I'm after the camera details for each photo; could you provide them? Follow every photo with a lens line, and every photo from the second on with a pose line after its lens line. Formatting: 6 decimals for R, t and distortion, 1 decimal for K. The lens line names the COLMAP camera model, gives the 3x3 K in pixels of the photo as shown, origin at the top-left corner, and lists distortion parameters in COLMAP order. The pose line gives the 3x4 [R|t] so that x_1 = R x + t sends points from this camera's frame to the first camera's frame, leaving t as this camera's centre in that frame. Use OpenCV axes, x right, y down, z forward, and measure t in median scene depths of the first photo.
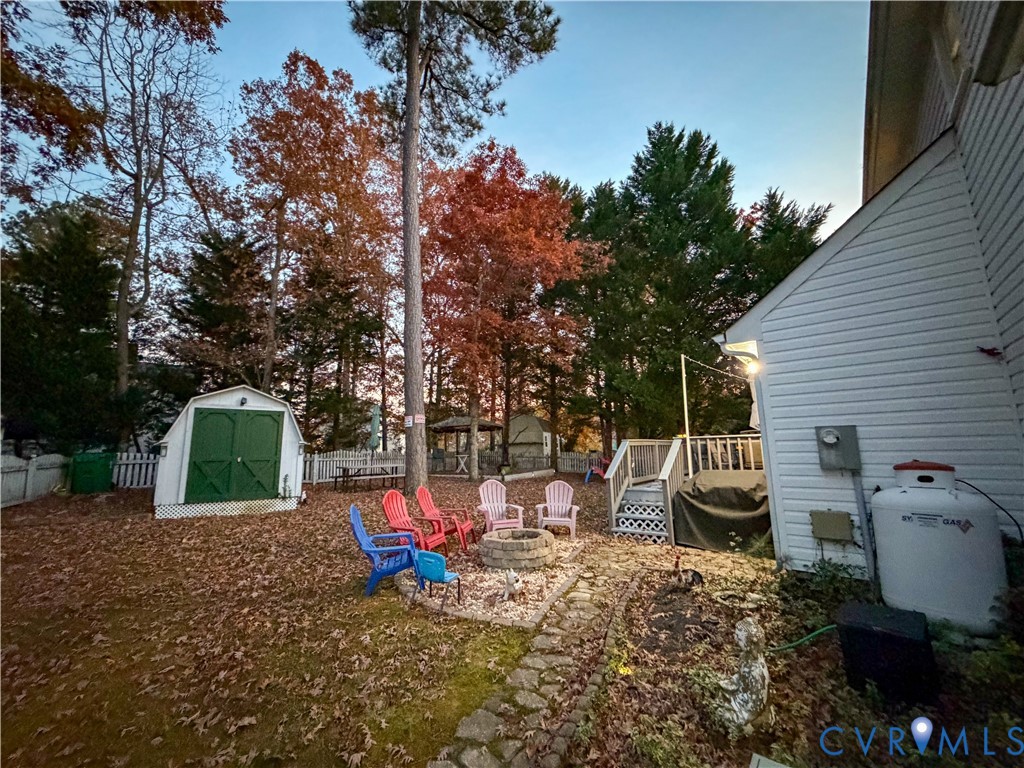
lens RADIAL K [[408.5, 0, 518.1], [0, 408.5, 382.6], [0, 0, 1]] dist [0.001940, 0.000071]
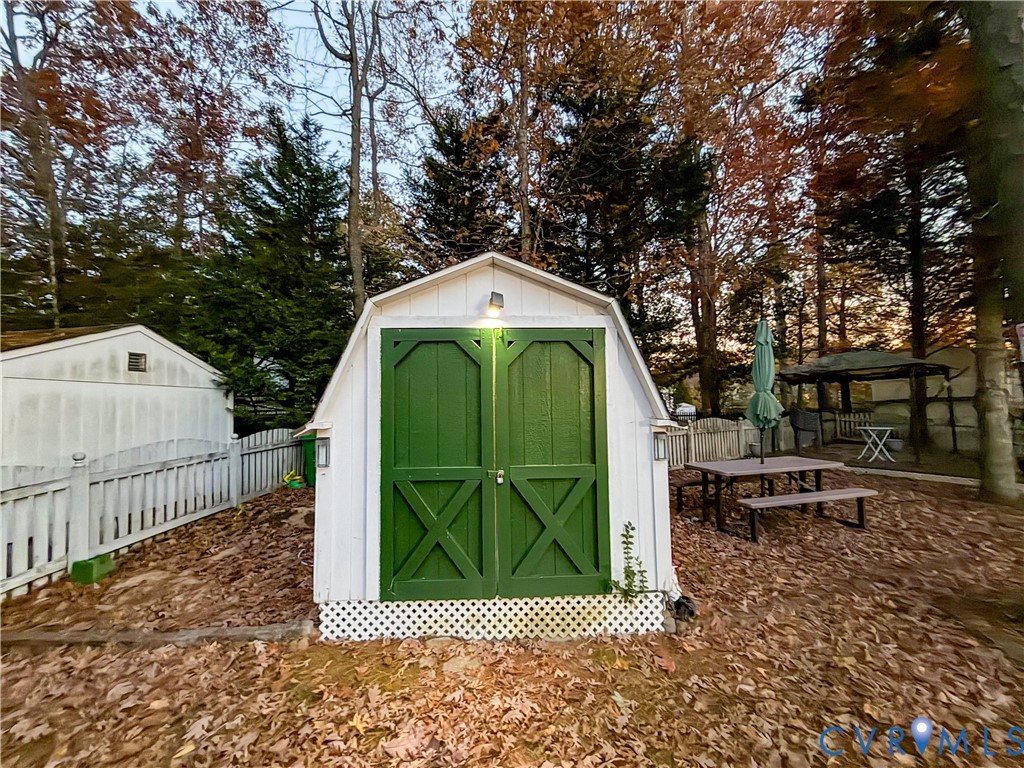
lens RADIAL K [[408.5, 0, 511.6], [0, 408.5, 386.1], [0, 0, 1]] dist [0.001940, 0.000071]
pose [[0.844562, -0.028334, -0.534707, -0.479032], [0.093460, 0.991070, 0.095103, 0.083039], [0.527238, -0.130294, 0.839669, 0.713442]]
